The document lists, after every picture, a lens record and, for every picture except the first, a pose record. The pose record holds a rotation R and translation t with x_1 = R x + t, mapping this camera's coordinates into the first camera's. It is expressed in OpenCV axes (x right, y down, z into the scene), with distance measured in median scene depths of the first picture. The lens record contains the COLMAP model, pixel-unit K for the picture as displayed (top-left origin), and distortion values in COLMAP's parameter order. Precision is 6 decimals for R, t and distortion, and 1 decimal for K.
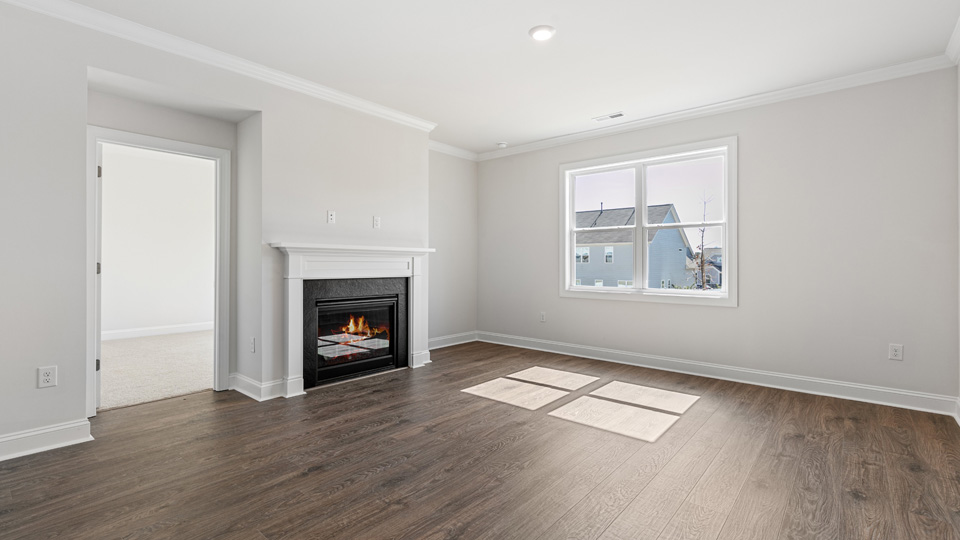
lens RADIAL K [[434.6, 0, 480.0], [0, 434.6, 258.5], [0, 0, 1]] dist [0.004733, 0.000609]
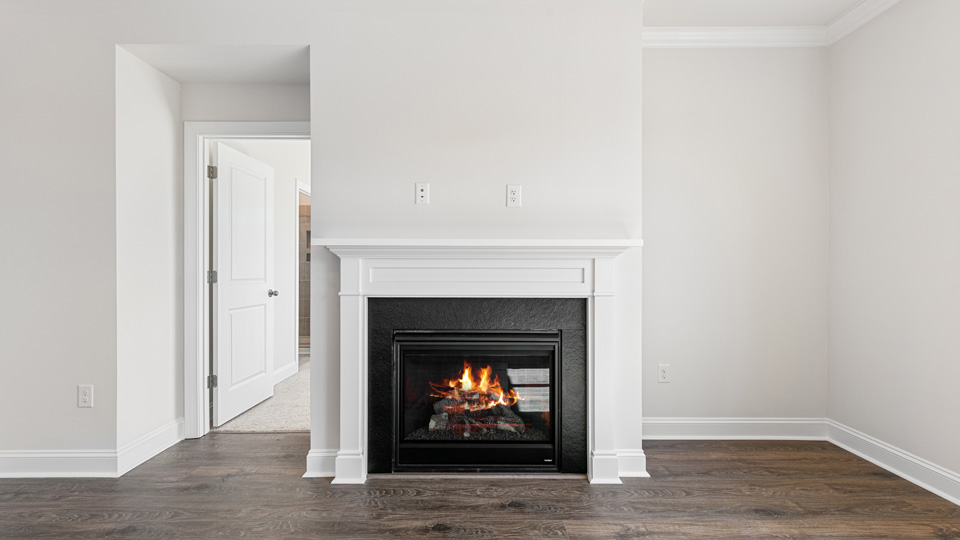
lens RADIAL K [[437.6, 0, 481.3], [0, 437.6, 272.1], [0, 0, 1]] dist [0.004492, 0.000188]
pose [[0.654746, 0.000917, -0.755848, 0.162584], [0.010239, 0.999897, 0.010083, 0.006642], [0.755780, -0.014341, 0.654669, 0.670712]]
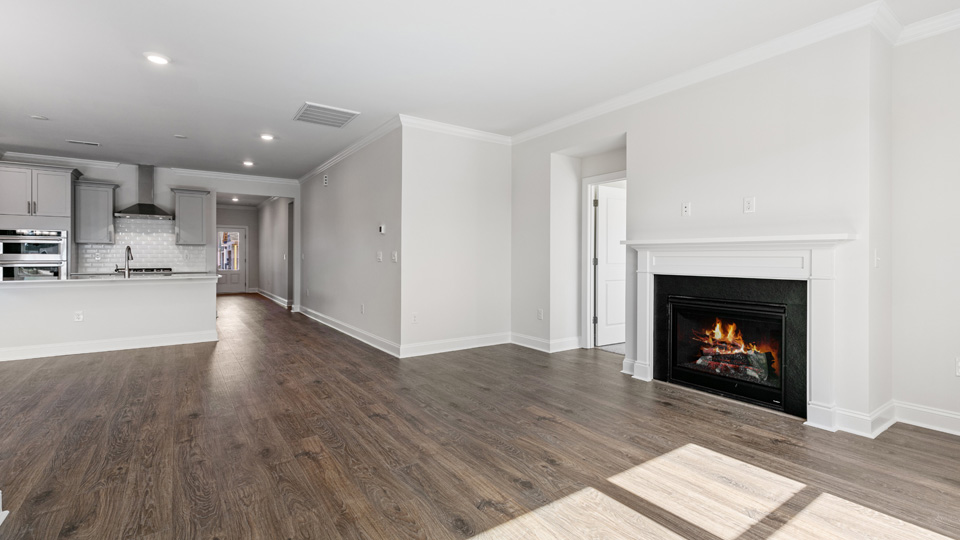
lens RADIAL K [[434.6, 0, 480.0], [0, 434.6, 258.5], [0, 0, 1]] dist [0.004733, 0.000609]
pose [[-0.253283, 0.000982, -0.967392, 0.674625], [0.009873, 0.999950, -0.001570, 0.006882], [0.967342, -0.009949, -0.253280, 0.810741]]
